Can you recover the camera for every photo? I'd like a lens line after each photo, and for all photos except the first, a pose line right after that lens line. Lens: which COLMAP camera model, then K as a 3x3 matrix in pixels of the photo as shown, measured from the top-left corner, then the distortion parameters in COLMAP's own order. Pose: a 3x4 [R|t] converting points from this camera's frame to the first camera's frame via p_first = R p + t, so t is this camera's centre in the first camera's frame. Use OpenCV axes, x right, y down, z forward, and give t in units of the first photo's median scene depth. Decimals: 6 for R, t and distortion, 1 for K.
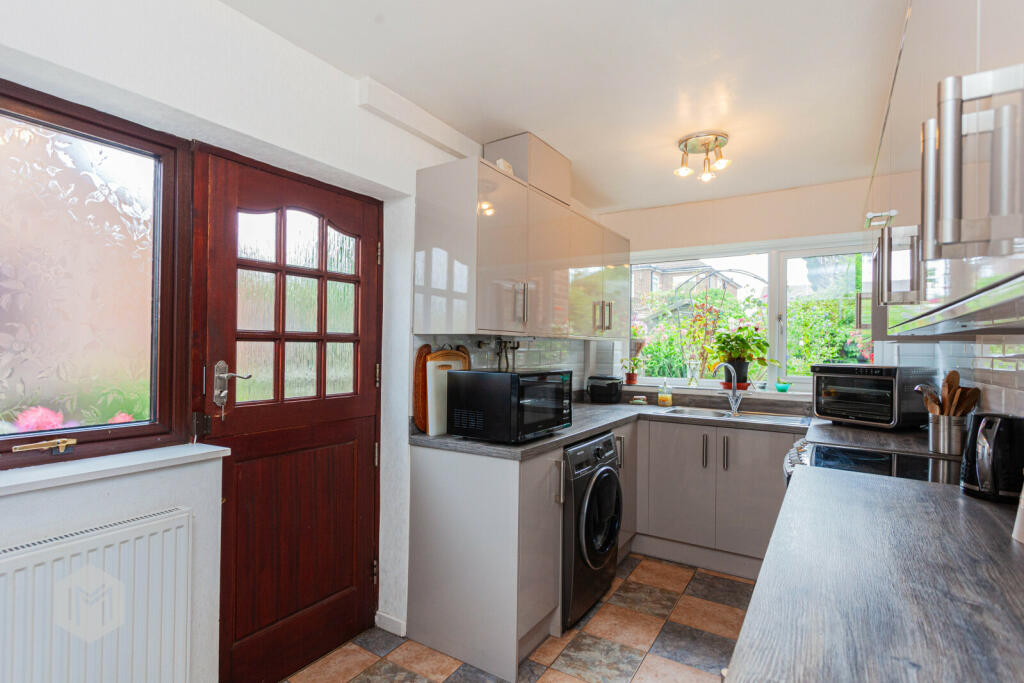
lens RADIAL K [[515.8, 0, 514.5], [0, 515.8, 344.3], [0, 0, 1]] dist [-0.002660, -0.000247]
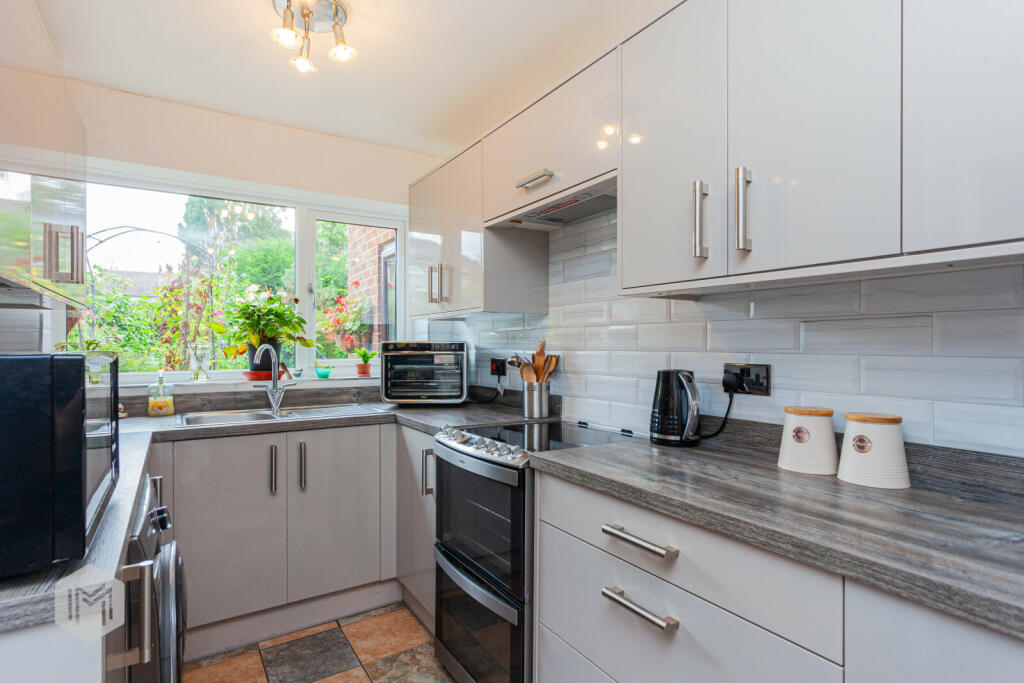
lens RADIAL K [[515.8, 0, 512.2], [0, 515.8, 344.8], [0, 0, 1]] dist [-0.002660, -0.000247]
pose [[0.420458, -0.013142, 0.907217, -0.113586], [0.003661, 0.999912, 0.012788, 0.030967], [-0.907305, -0.002056, 0.420469, 0.401815]]
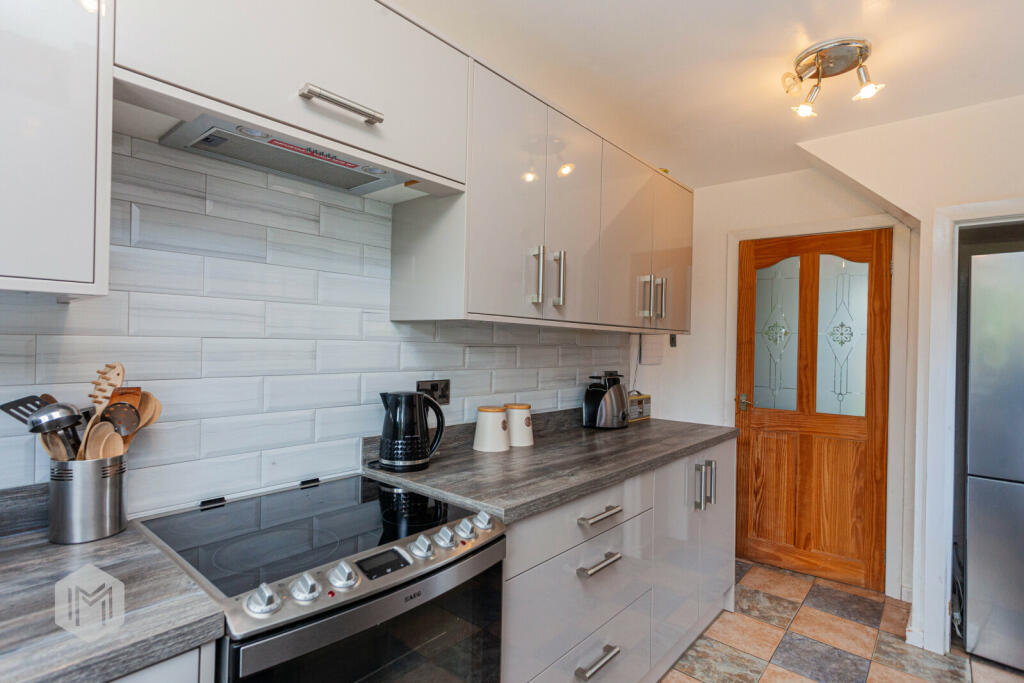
lens RADIAL K [[515.8, 0, 512.5], [0, 515.8, 339.3], [0, 0, 1]] dist [-0.002660, -0.000247]
pose [[-0.988686, -0.043933, 0.143420, 0.234920], [-0.044797, 0.998992, -0.002800, 0.009706], [-0.143153, -0.009193, -0.989658, 0.930782]]
